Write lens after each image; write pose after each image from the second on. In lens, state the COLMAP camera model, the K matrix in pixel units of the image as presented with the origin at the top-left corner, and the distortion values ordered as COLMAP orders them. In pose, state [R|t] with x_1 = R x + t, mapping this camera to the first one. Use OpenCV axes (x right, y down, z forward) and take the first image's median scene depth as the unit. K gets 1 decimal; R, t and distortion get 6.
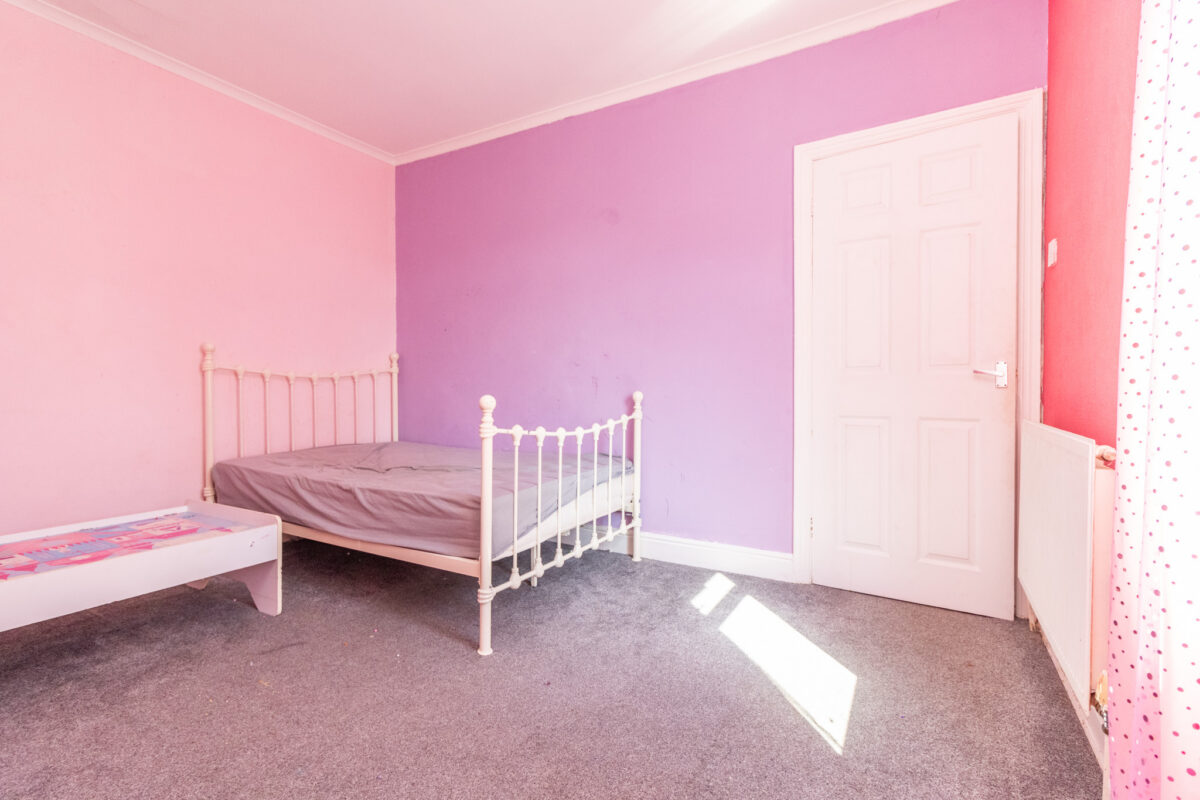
lens RADIAL K [[562.5, 0, 603.4], [0, 562.5, 394.2], [0, 0, 1]] dist [-0.002414, 0.000320]
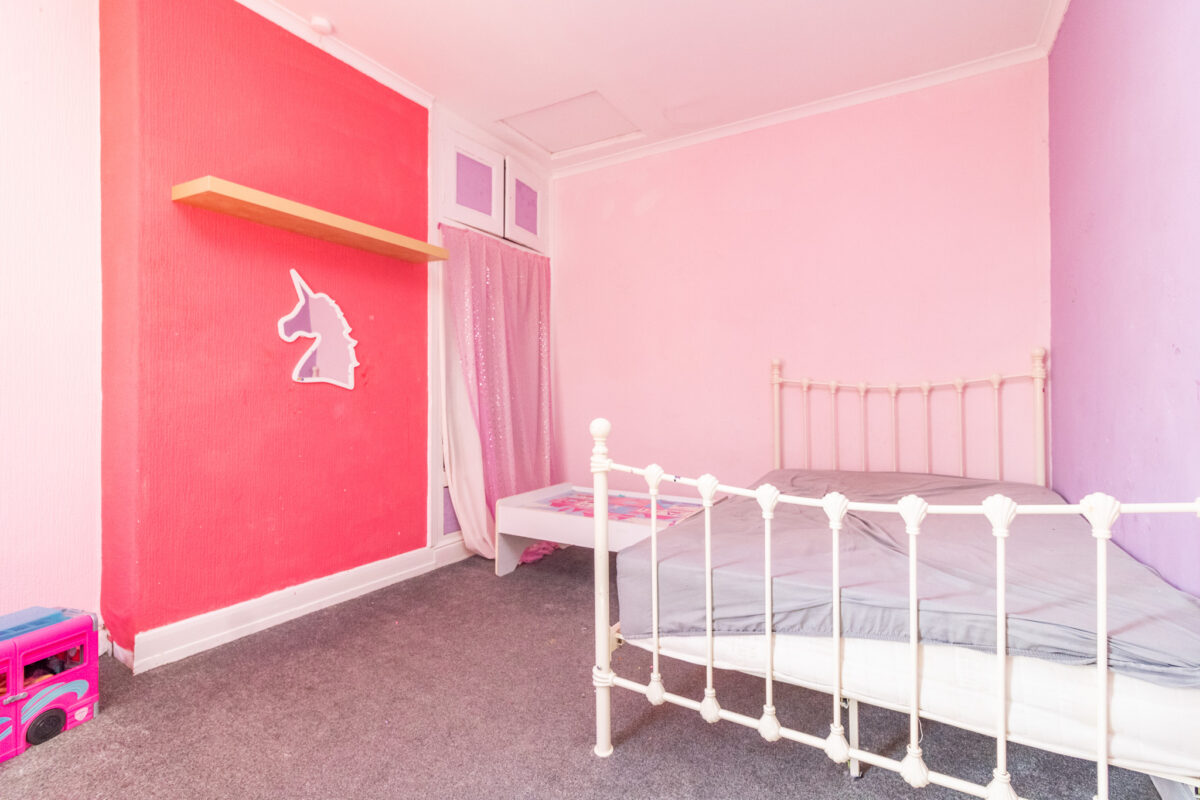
lens RADIAL K [[555.9, 0, 601.5], [0, 555.9, 386.5], [0, 0, 1]] dist [0.014065, 0.000422]
pose [[-0.017987, -0.013163, -0.999752, 0.493455], [-0.006804, 0.999892, -0.013043, -0.027495], [0.999815, 0.006568, -0.018075, 0.888822]]
